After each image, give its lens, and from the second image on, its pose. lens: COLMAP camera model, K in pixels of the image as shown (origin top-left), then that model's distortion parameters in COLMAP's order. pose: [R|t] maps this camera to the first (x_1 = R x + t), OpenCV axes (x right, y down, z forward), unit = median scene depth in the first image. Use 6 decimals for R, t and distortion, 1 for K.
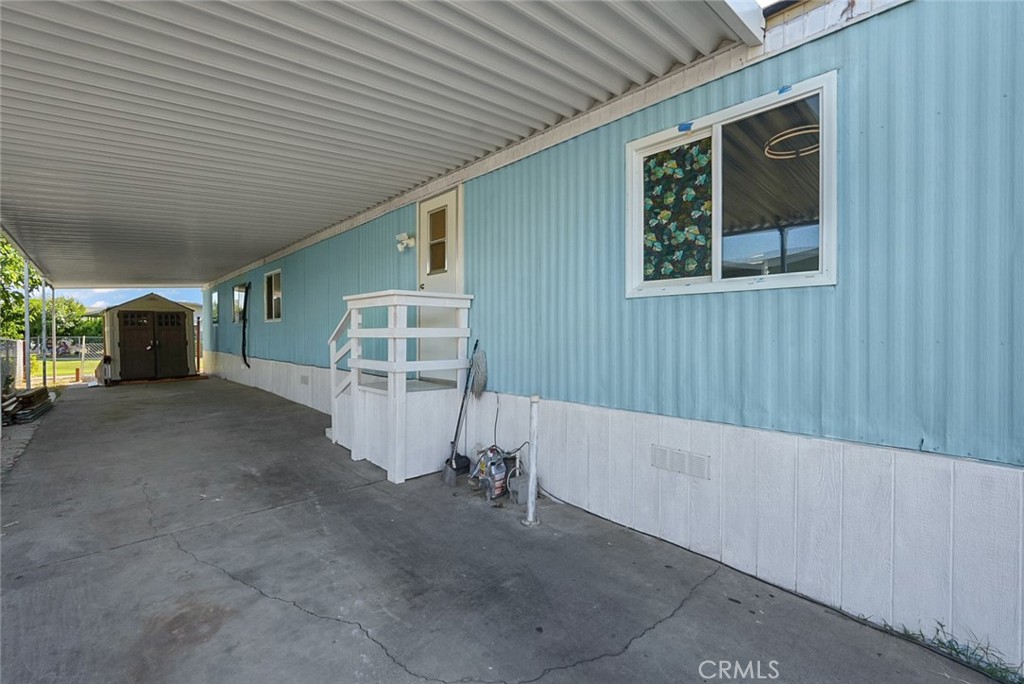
lens RADIAL K [[434.9, 0, 513.1], [0, 434.9, 345.8], [0, 0, 1]] dist [-0.001616, -0.000066]
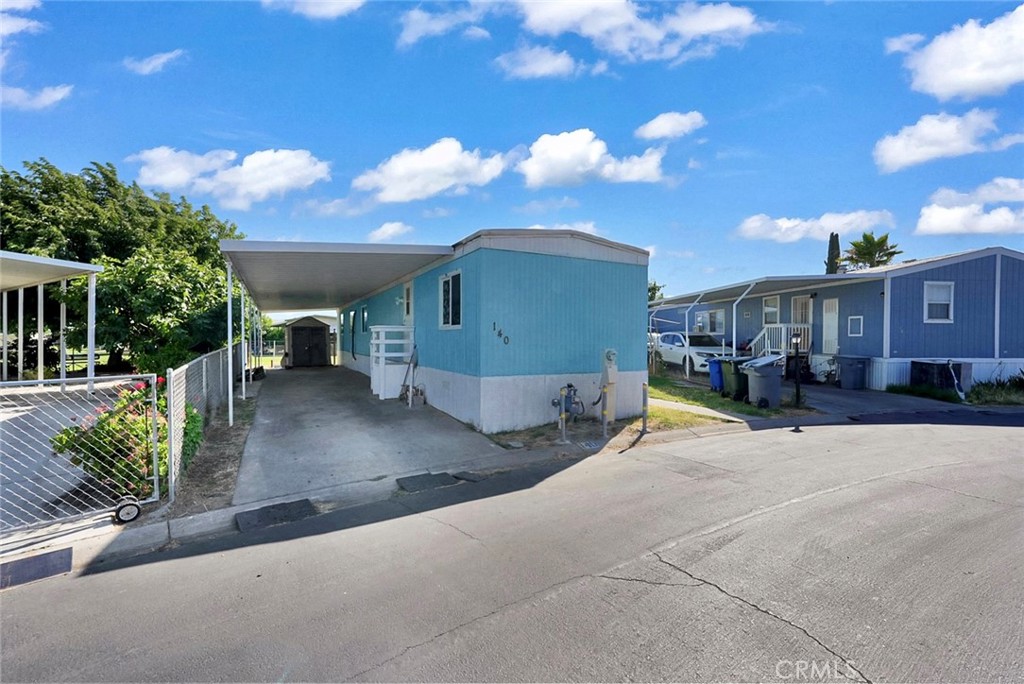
lens RADIAL K [[434.9, 0, 513.1], [0, 434.9, 345.8], [0, 0, 1]] dist [-0.001616, -0.000066]
pose [[0.965097, 0.003922, -0.261865, 0.419213], [-0.005636, 0.999967, -0.005796, 0.001605], [0.261834, 0.007069, 0.965087, -0.467165]]
